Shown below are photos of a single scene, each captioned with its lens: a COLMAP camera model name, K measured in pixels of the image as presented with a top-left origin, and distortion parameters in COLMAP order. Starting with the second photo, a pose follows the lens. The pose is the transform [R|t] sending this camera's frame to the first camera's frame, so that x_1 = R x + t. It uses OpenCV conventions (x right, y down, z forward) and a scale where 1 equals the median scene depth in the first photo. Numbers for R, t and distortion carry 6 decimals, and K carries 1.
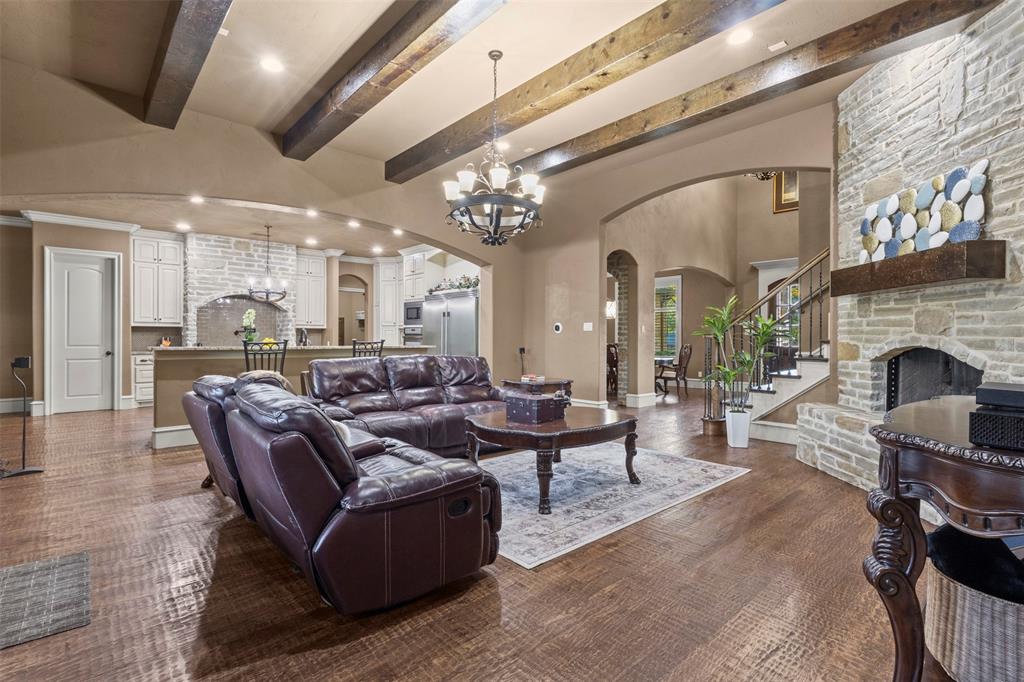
lens RADIAL K [[479.7, 0, 509.3], [0, 479.7, 332.8], [0, 0, 1]] dist [0.002482, 0.000102]
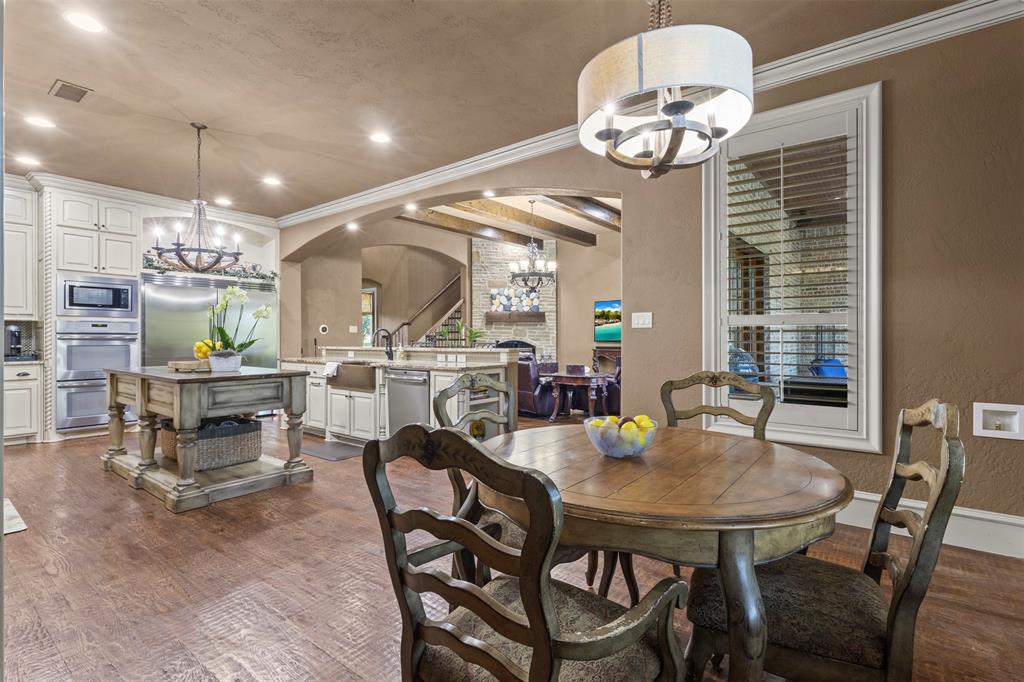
lens RADIAL K [[484.1, 0, 510.7], [0, 484.1, 335.8], [0, 0, 1]] dist [0.002645, 0.000050]
pose [[-0.173872, 0.001259, 0.984767, -1.006751], [-0.009884, 0.999947, -0.003024, 0.003727], [-0.984719, -0.010259, -0.173851, 0.705132]]
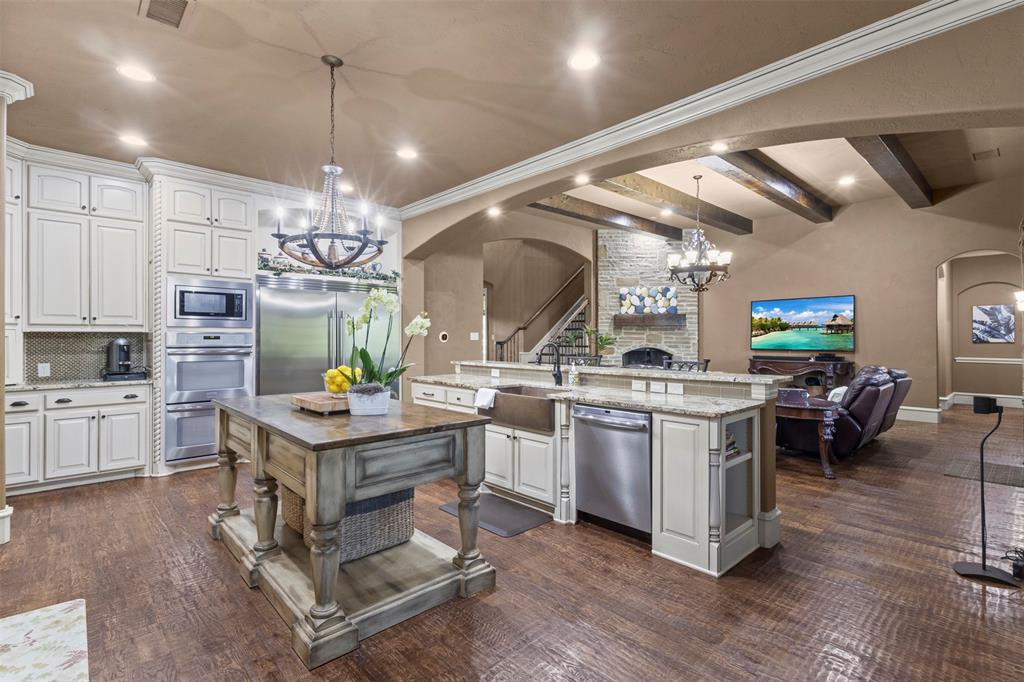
lens RADIAL K [[479.7, 0, 509.3], [0, 479.7, 332.8], [0, 0, 1]] dist [0.002482, 0.000102]
pose [[-0.012366, 0.005523, 0.999908, -0.810576], [-0.010817, 0.999925, -0.005657, -0.013518], [-0.999865, -0.010886, -0.012305, 0.809187]]
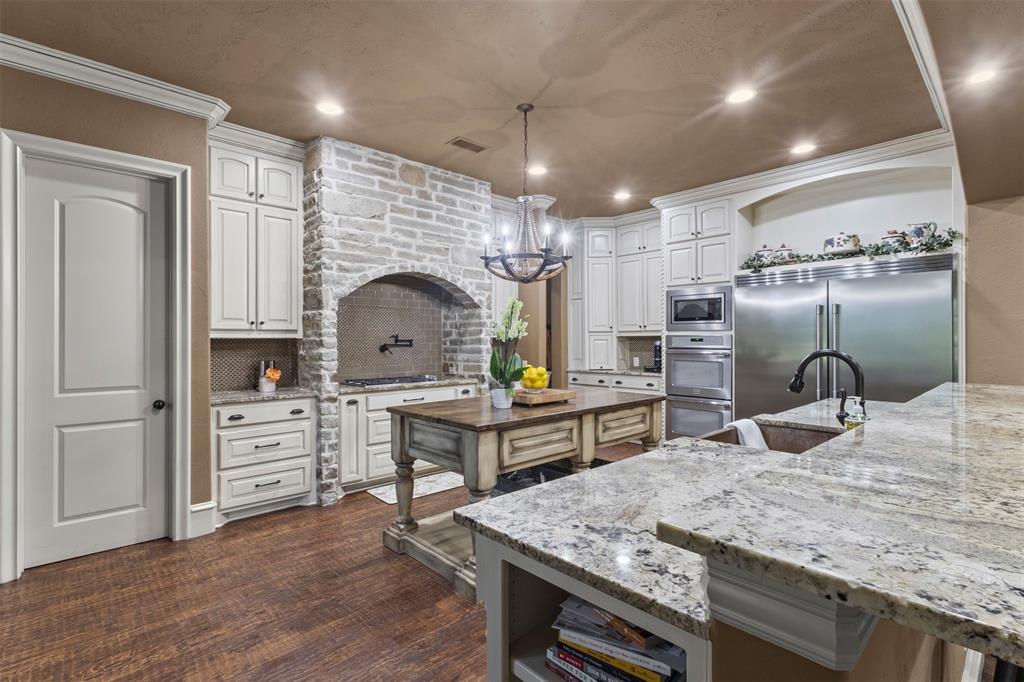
lens RADIAL K [[479.7, 0, 509.3], [0, 479.7, 332.8], [0, 0, 1]] dist [0.002482, 0.000102]
pose [[0.999915, -0.006188, 0.011450, -0.487989], [0.006269, 0.999956, -0.006996, -0.013777], [-0.011407, 0.007068, 0.999910, 0.528437]]
